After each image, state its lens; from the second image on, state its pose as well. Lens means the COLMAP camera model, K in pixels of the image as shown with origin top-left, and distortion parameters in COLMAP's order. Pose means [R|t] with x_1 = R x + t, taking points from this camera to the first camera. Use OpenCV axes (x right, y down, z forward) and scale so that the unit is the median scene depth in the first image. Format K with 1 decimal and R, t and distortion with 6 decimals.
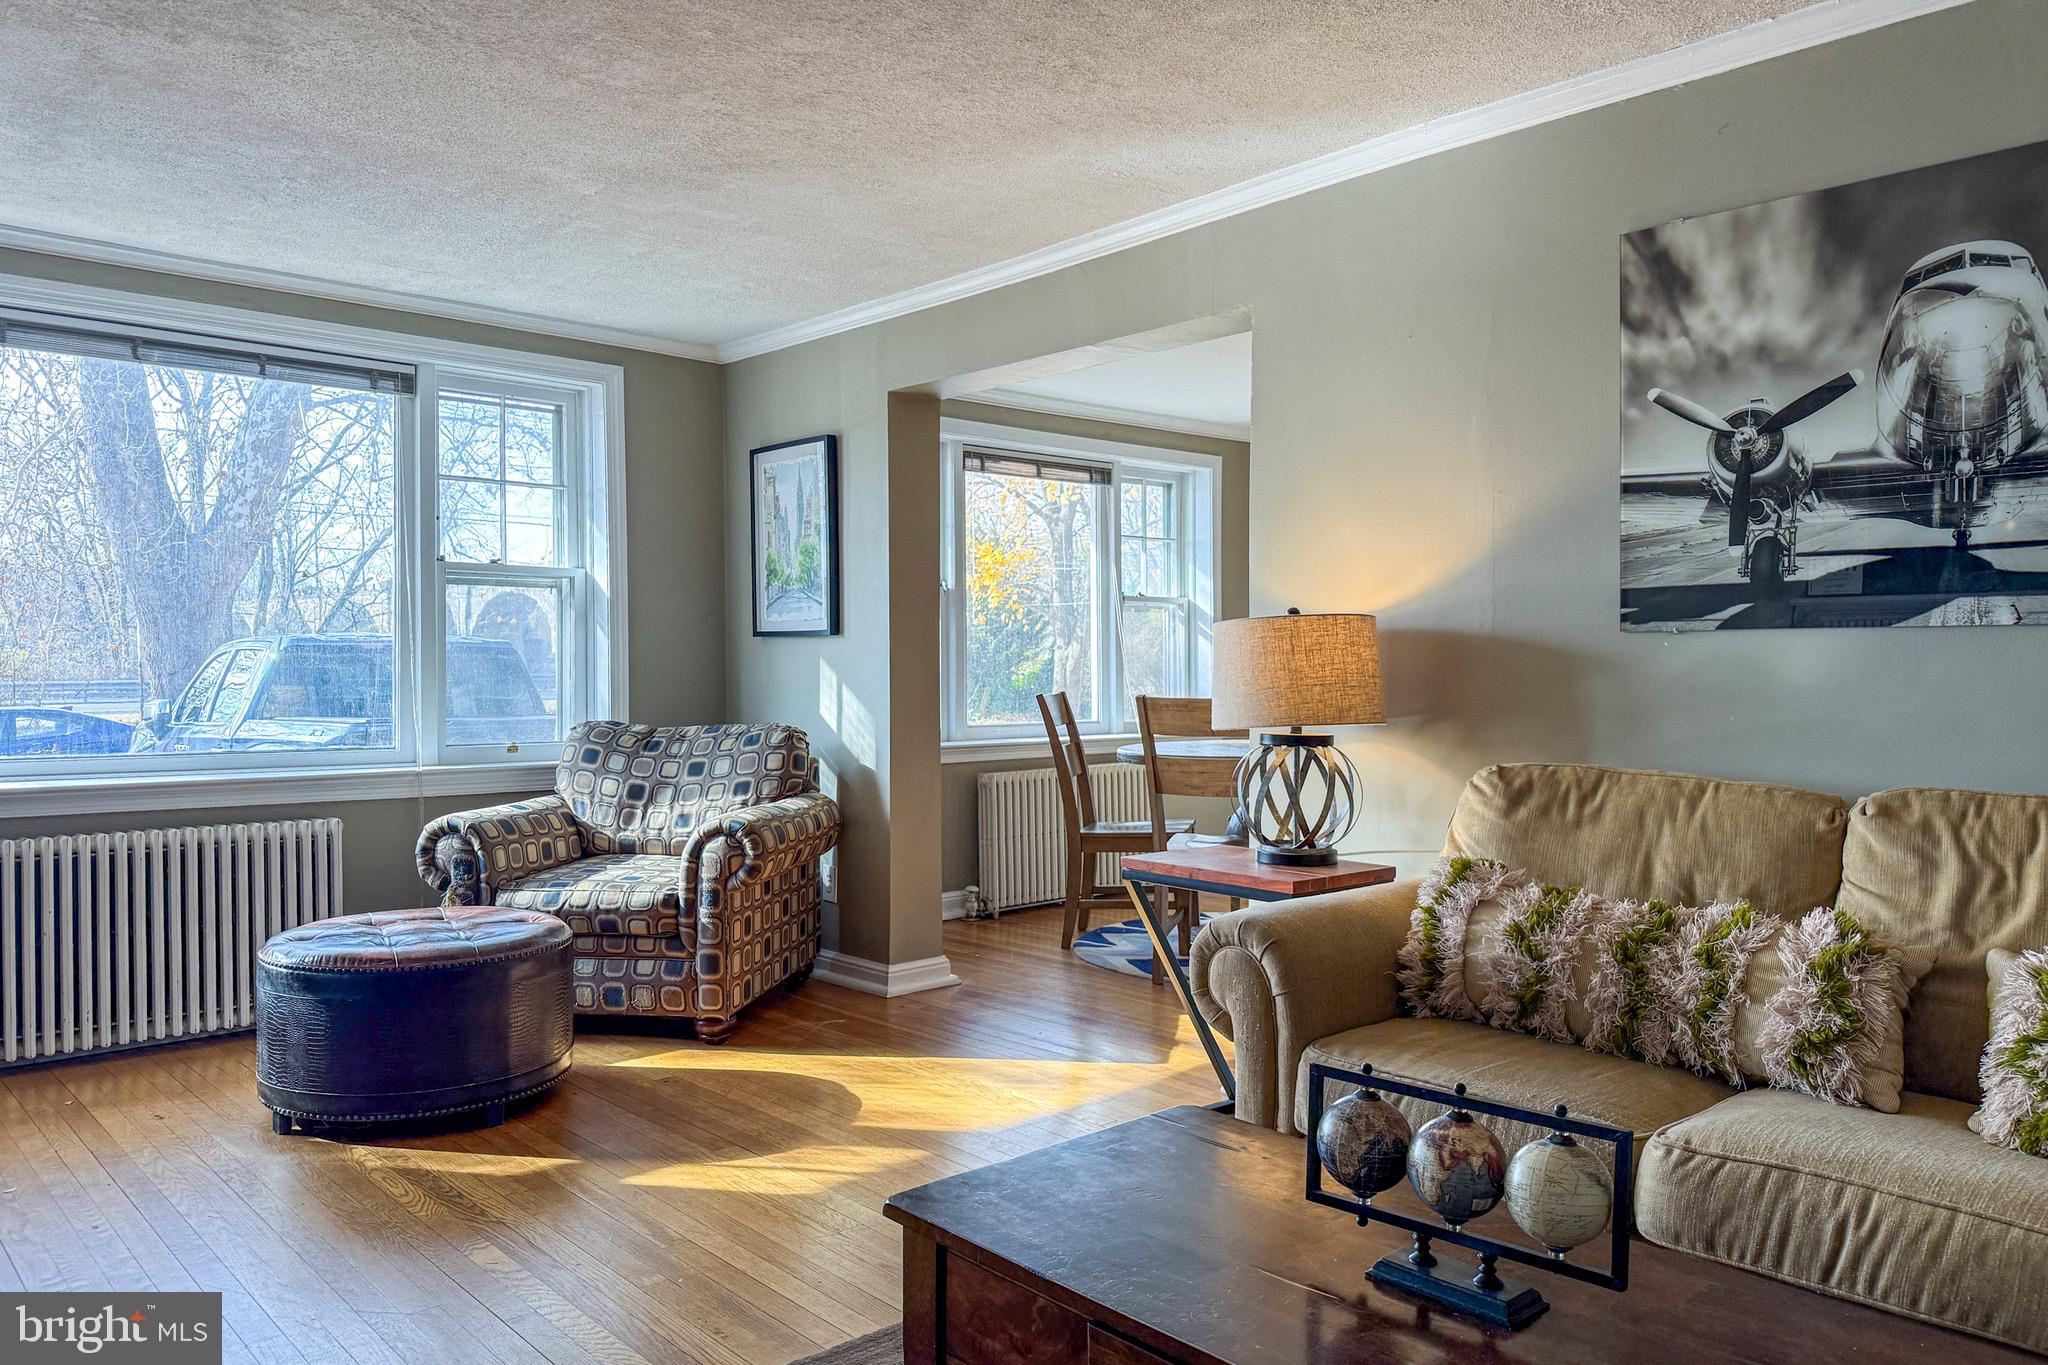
lens RADIAL K [[1459.0, 0, 1024.0], [0, 1459.0, 682.5], [0, 0, 1]] dist [-0.000229, -0.001572]
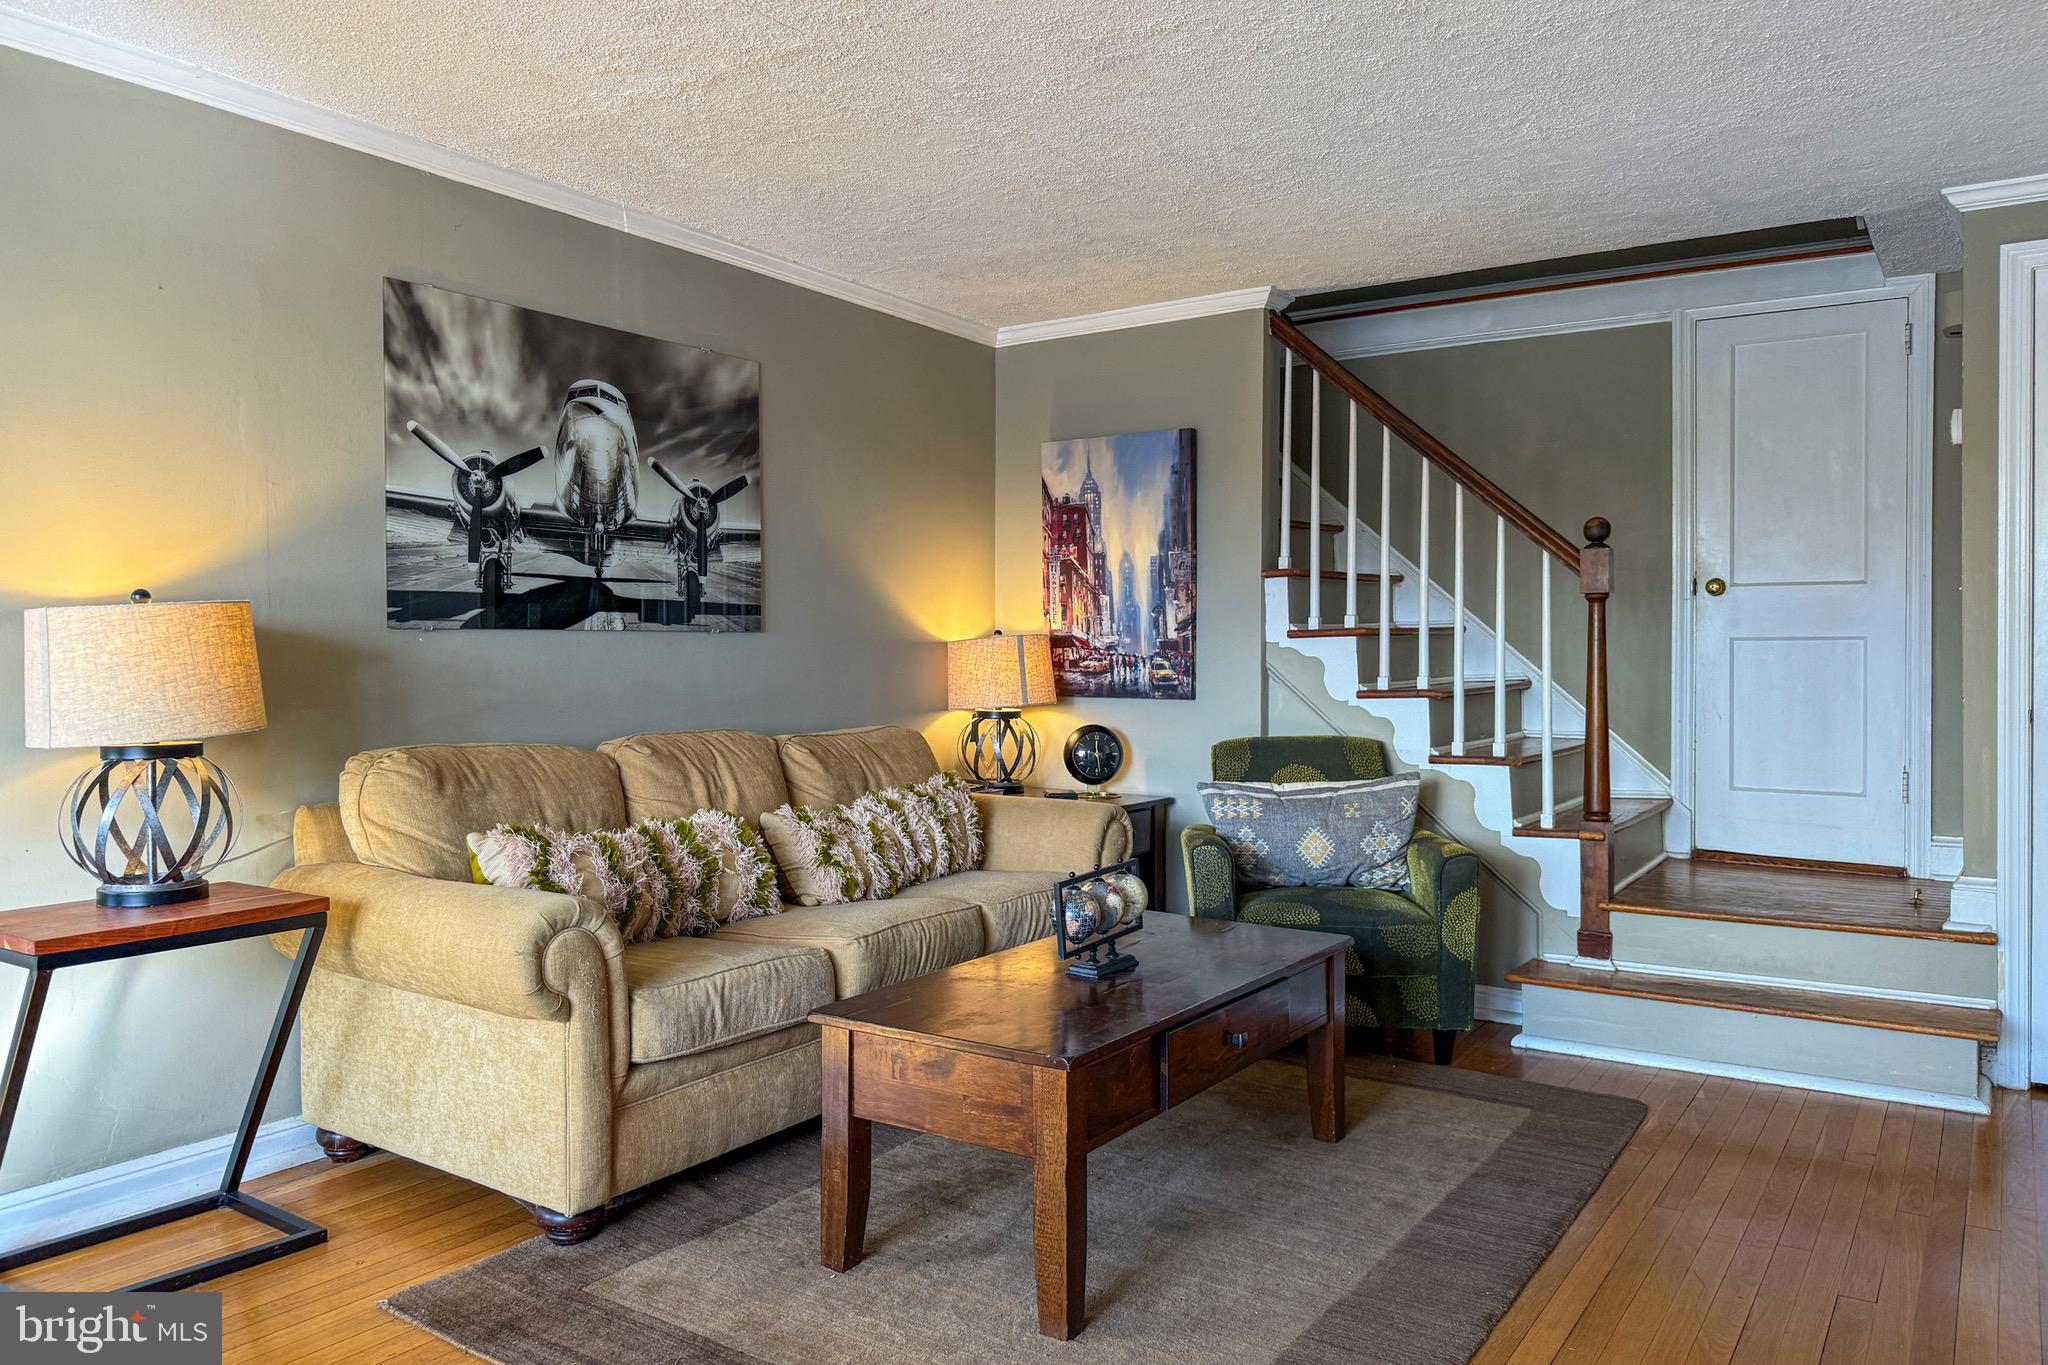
lens RADIAL K [[1430.6, 0, 979.5], [0, 1430.6, 678.2], [0, 0, 1]] dist [0.132232, -0.202869]
pose [[-0.207741, -0.025665, 0.977847, -0.824787], [0.010675, 0.999537, 0.028502, -0.023936], [-0.978126, 0.016359, -0.207371, 0.814858]]
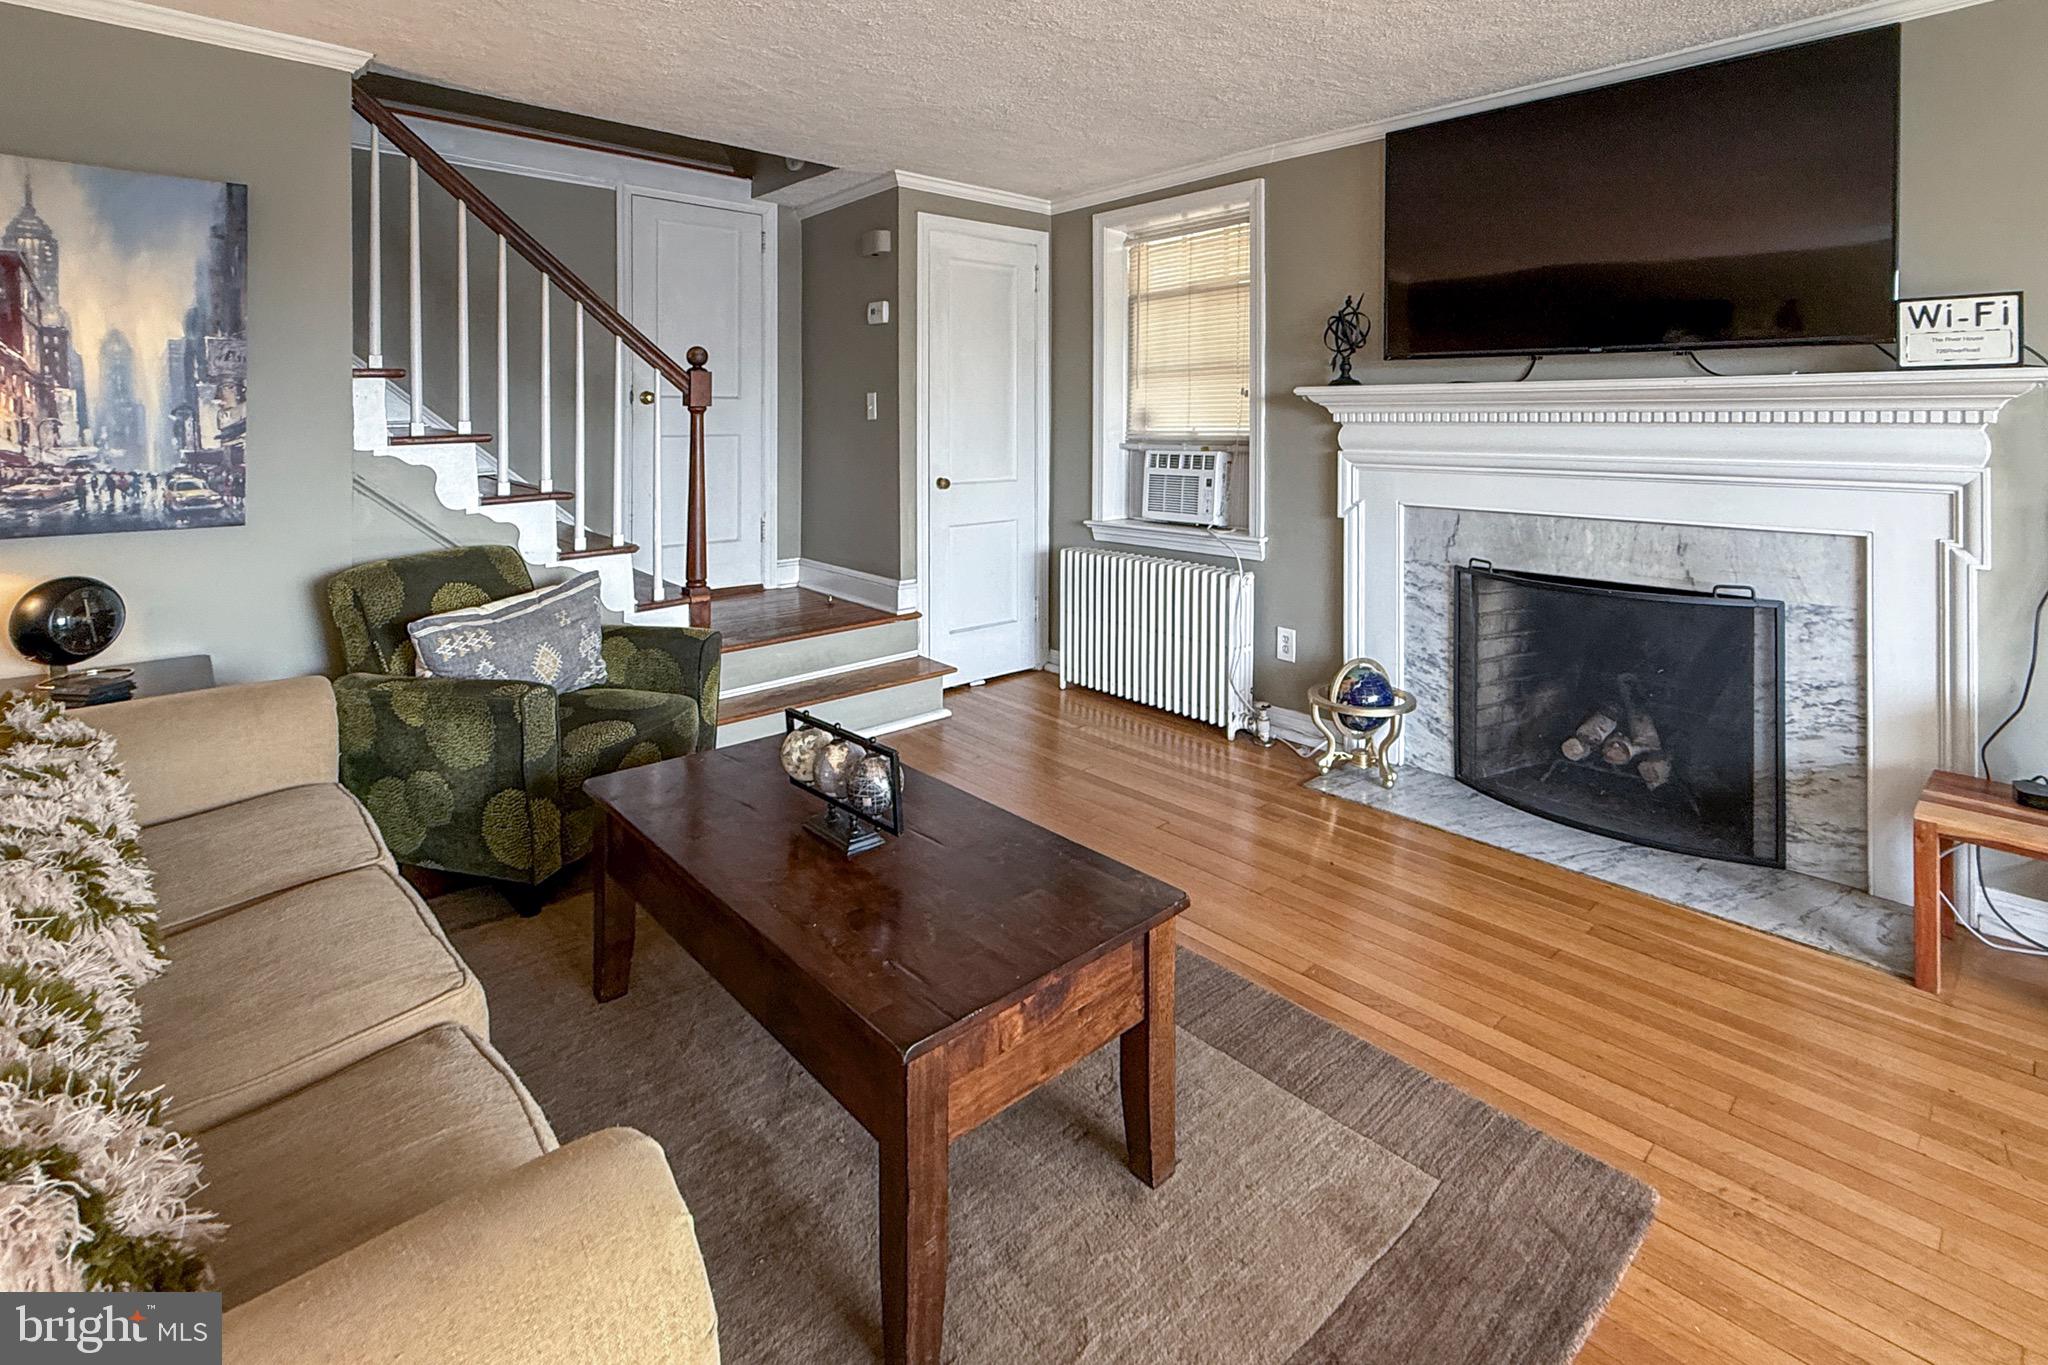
lens RADIAL K [[1005.2, 0, 1031.3], [0, 1005.2, 411.9], [0, 0, 1]] dist [0.001702, 0.000293]
pose [[-0.999742, -0.007559, -0.021402, 0.028976], [-0.007806, 0.999904, 0.011488, -0.069134], [0.021313, 0.011652, -0.999705, 1.164269]]
